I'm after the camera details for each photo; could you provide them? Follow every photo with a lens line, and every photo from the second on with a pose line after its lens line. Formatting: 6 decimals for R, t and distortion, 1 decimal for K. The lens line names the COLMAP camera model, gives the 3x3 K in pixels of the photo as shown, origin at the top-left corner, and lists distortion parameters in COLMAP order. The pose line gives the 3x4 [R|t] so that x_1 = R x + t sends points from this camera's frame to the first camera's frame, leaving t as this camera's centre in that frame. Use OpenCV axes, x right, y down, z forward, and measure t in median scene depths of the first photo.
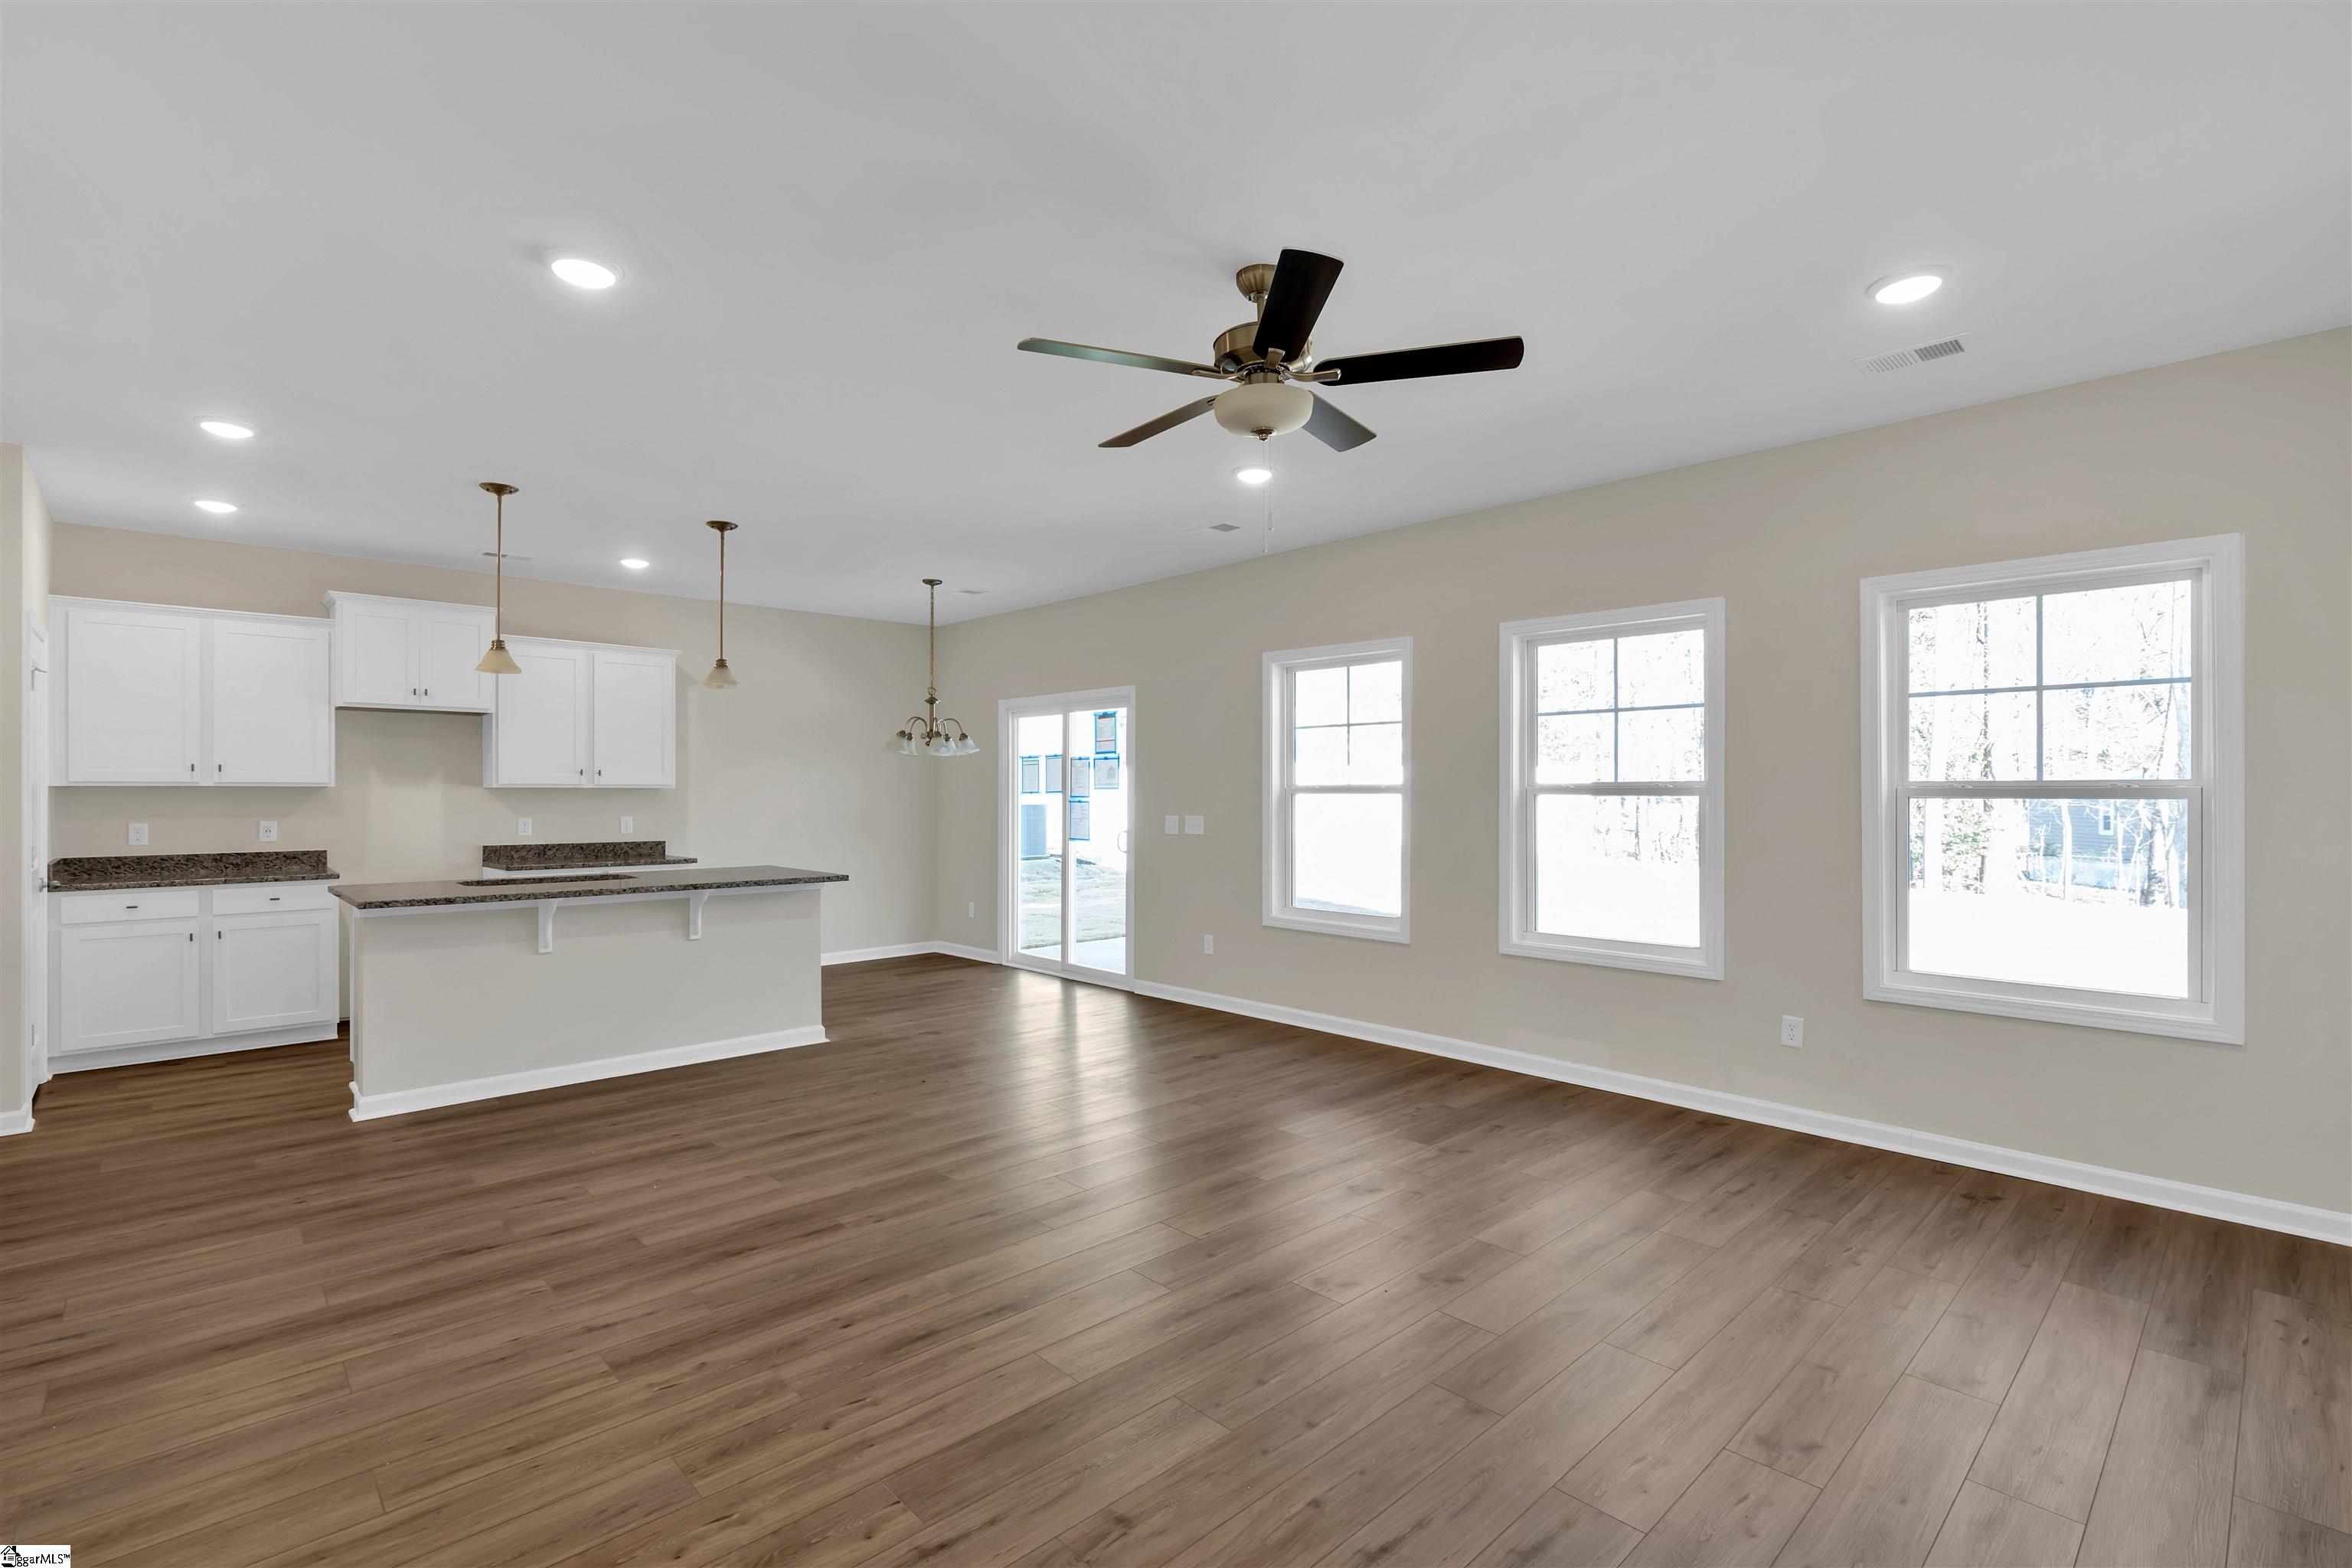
lens RADIAL K [[1053.9, 0, 1171.8], [0, 1053.9, 785.0], [0, 0, 1]] dist [0.008297, 0.000331]
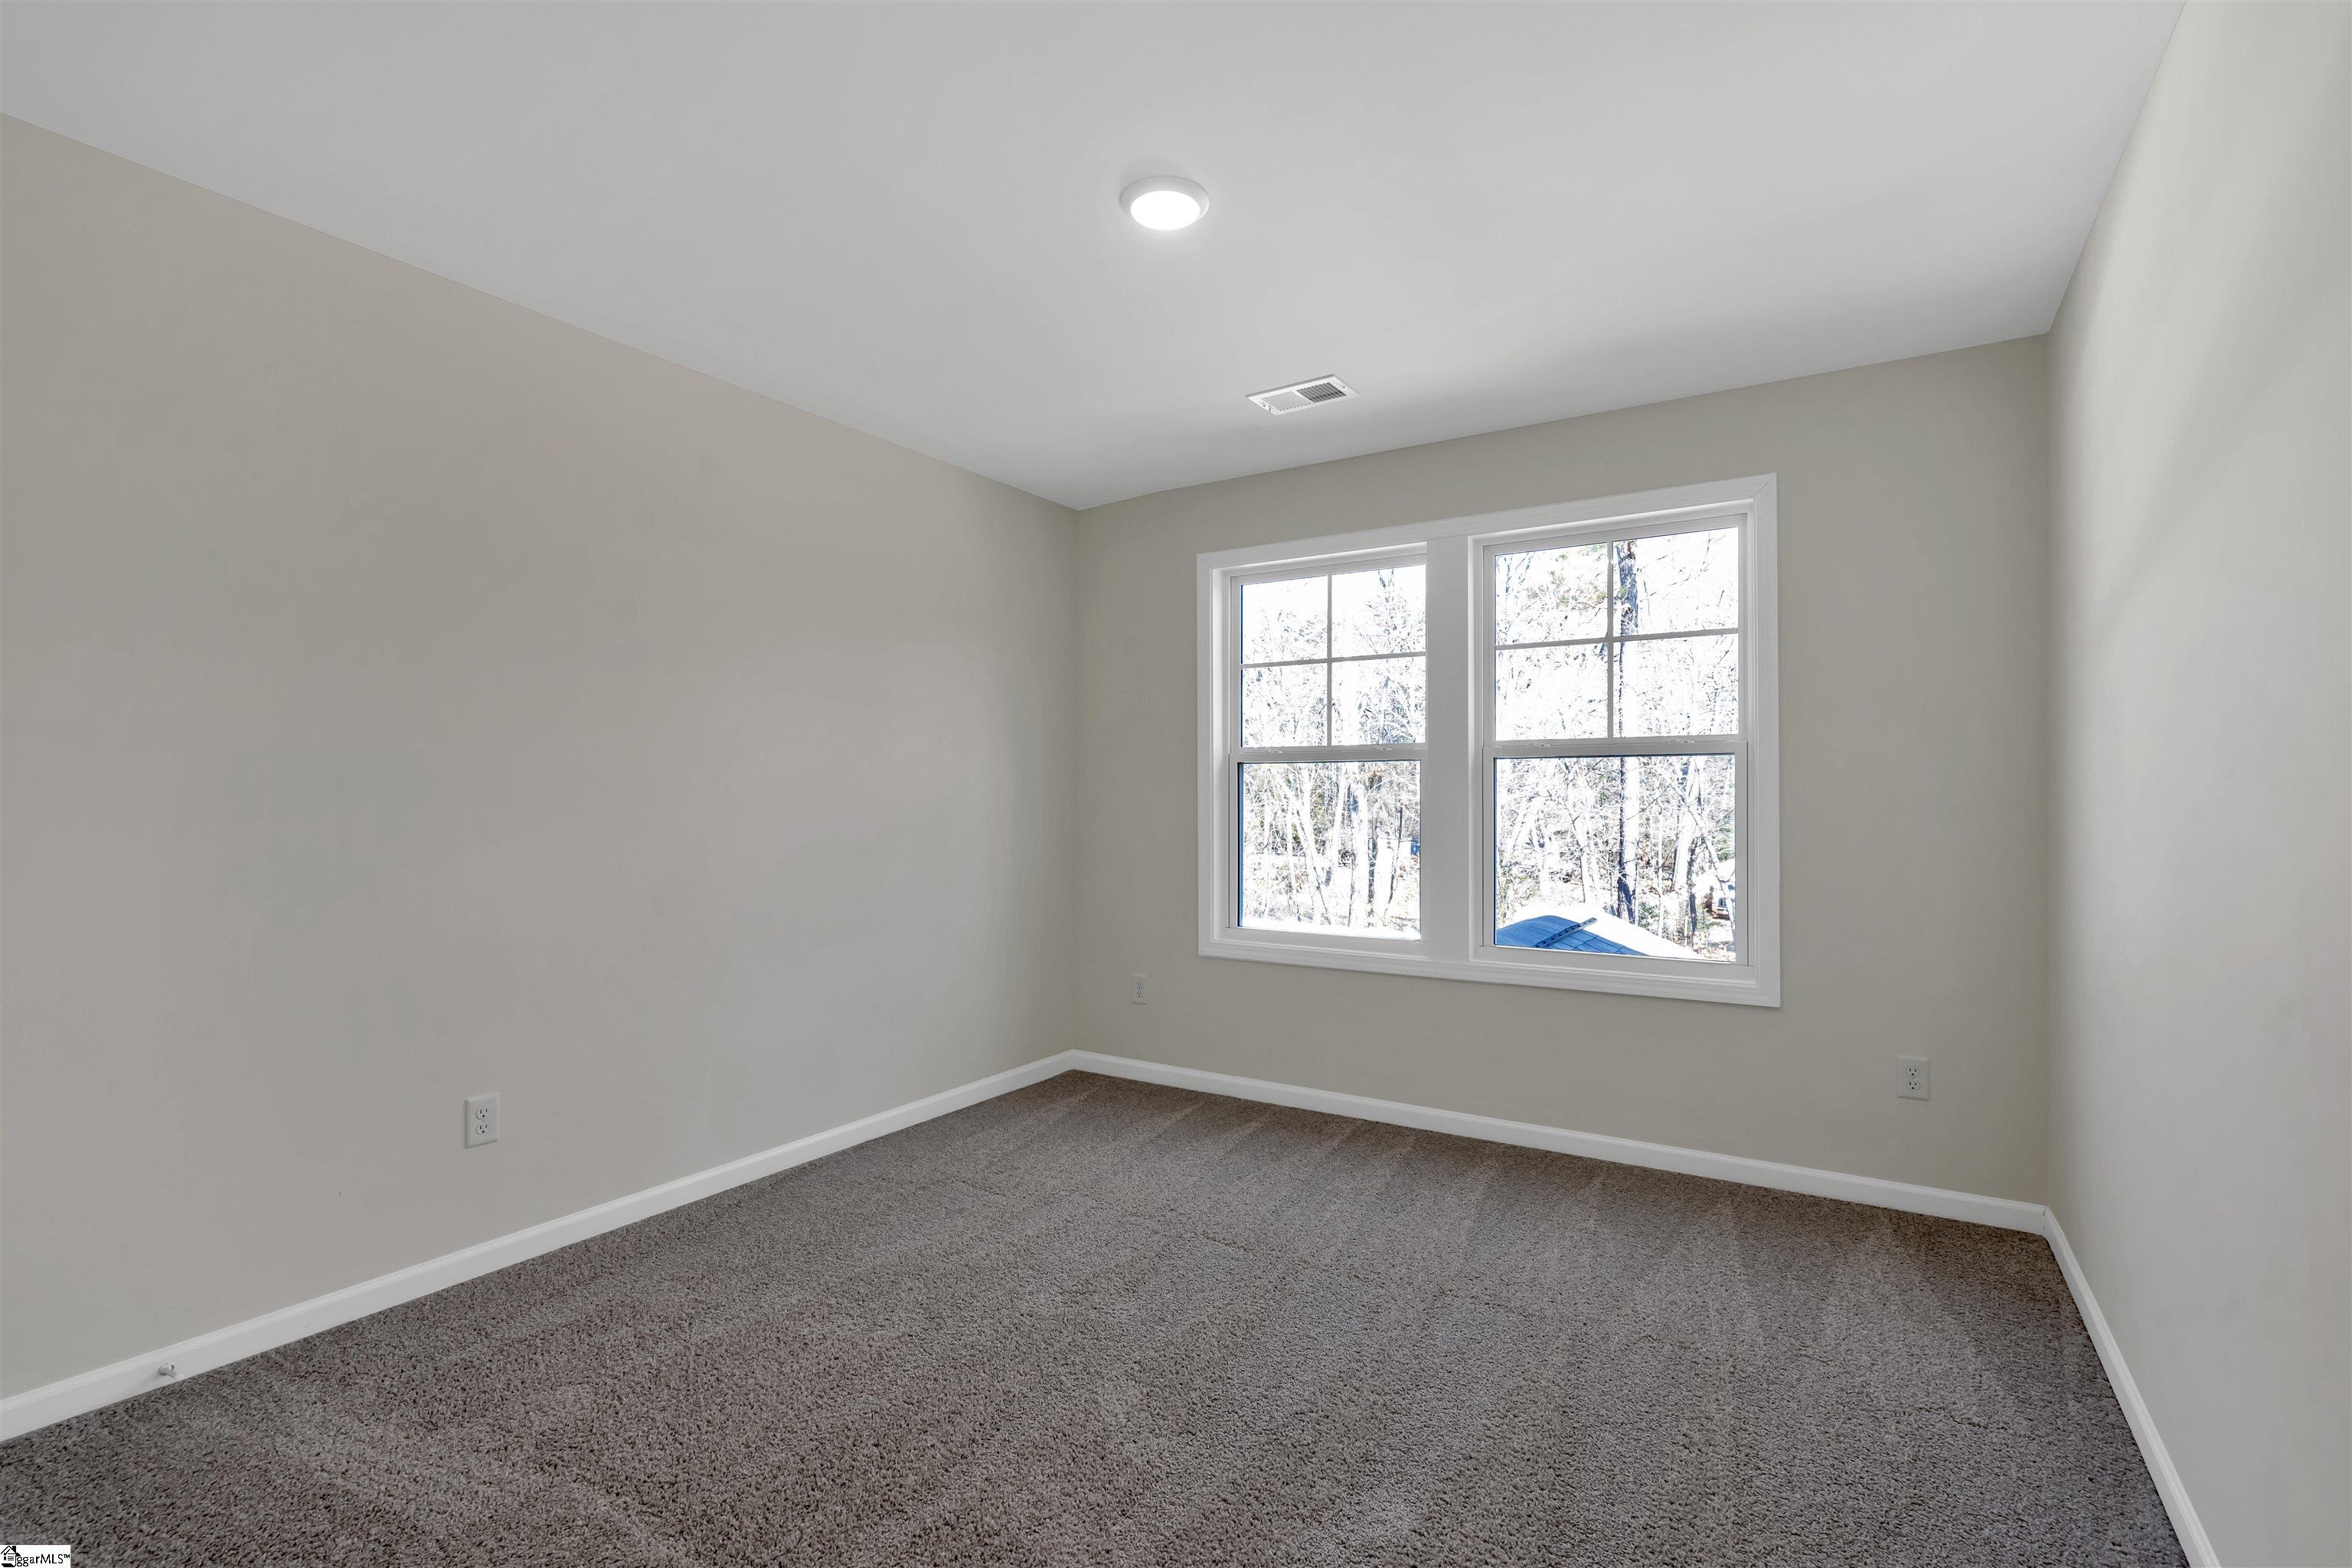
lens RADIAL K [[1557.2, 0, 1176.0], [0, 1557.2, 784.0], [0, 0, 1]] dist [0.000557, 0.000611]
pose [[0.997214, -0.022706, 0.071051, 1.099676], [0.021323, 0.999569, 0.020153, -0.001241], [-0.071478, -0.018582, 0.997269, -1.161995]]
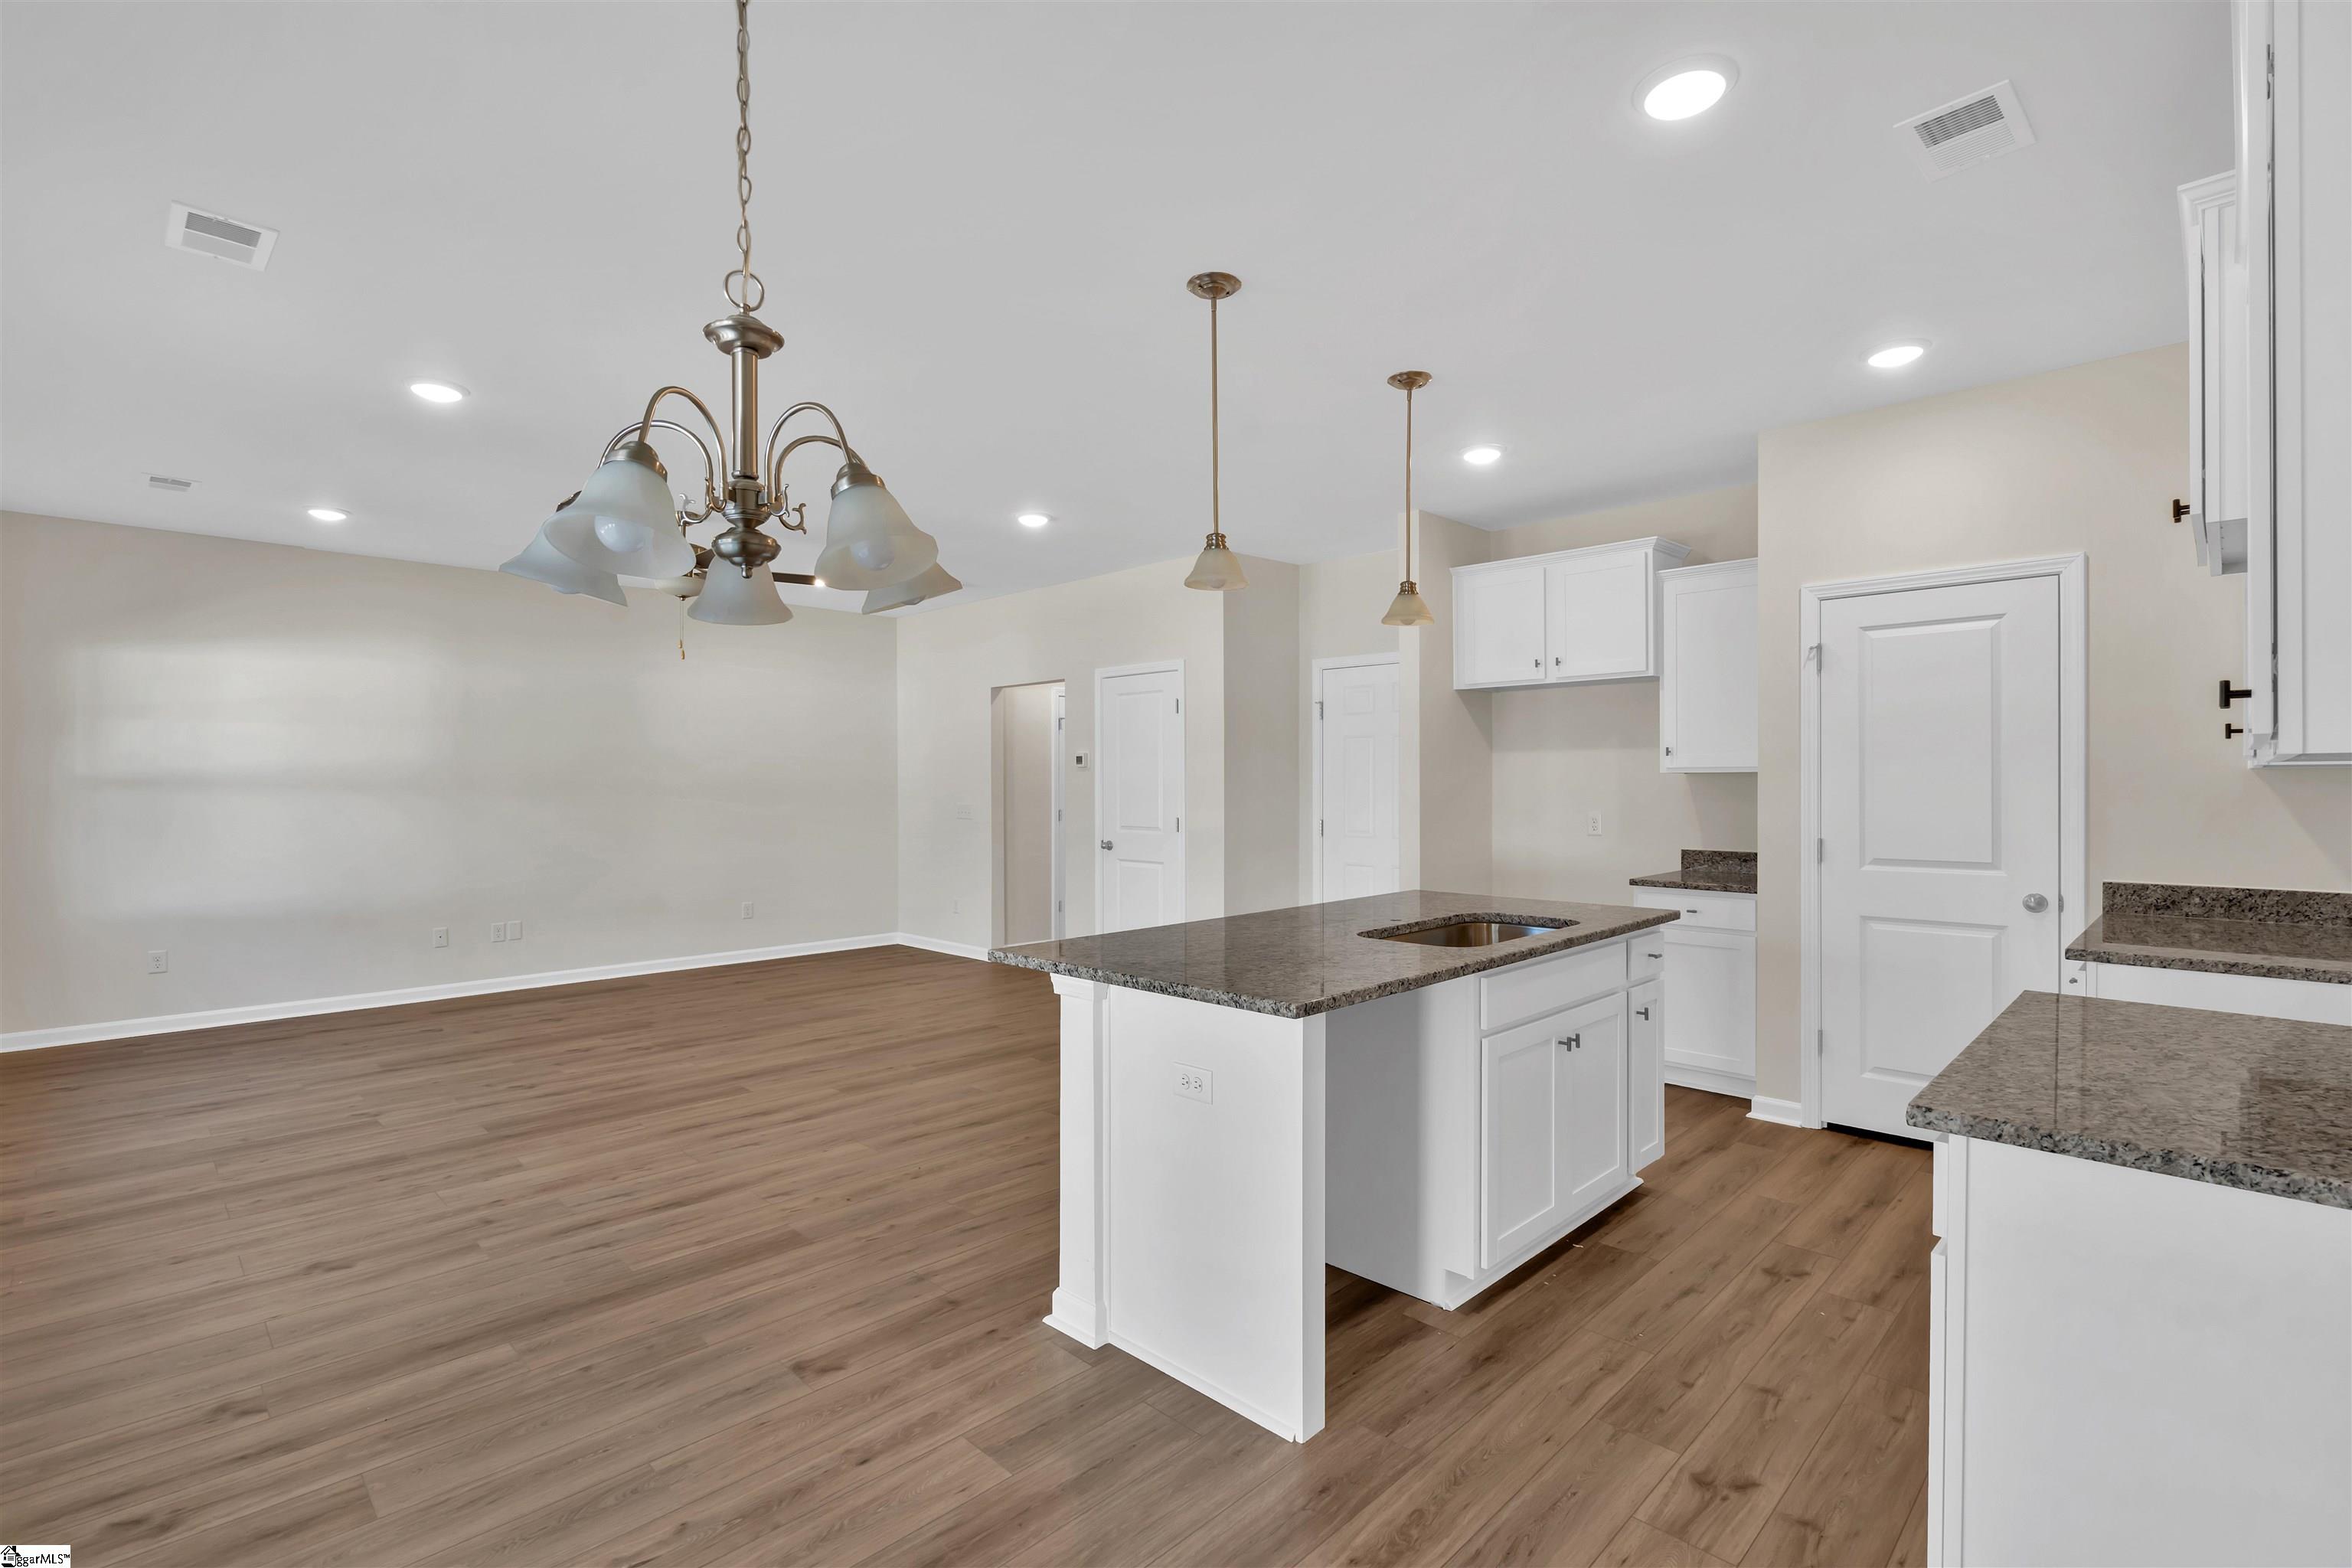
lens RADIAL K [[1064.5, 0, 1150.4], [0, 1064.5, 778.7], [0, 0, 1]] dist [0.012437, -0.000010]
pose [[-0.999913, 0.002920, -0.012885, -0.406281], [0.003053, 0.999943, -0.010271, 0.010581], [0.012854, -0.010310, -0.999864, 1.628470]]
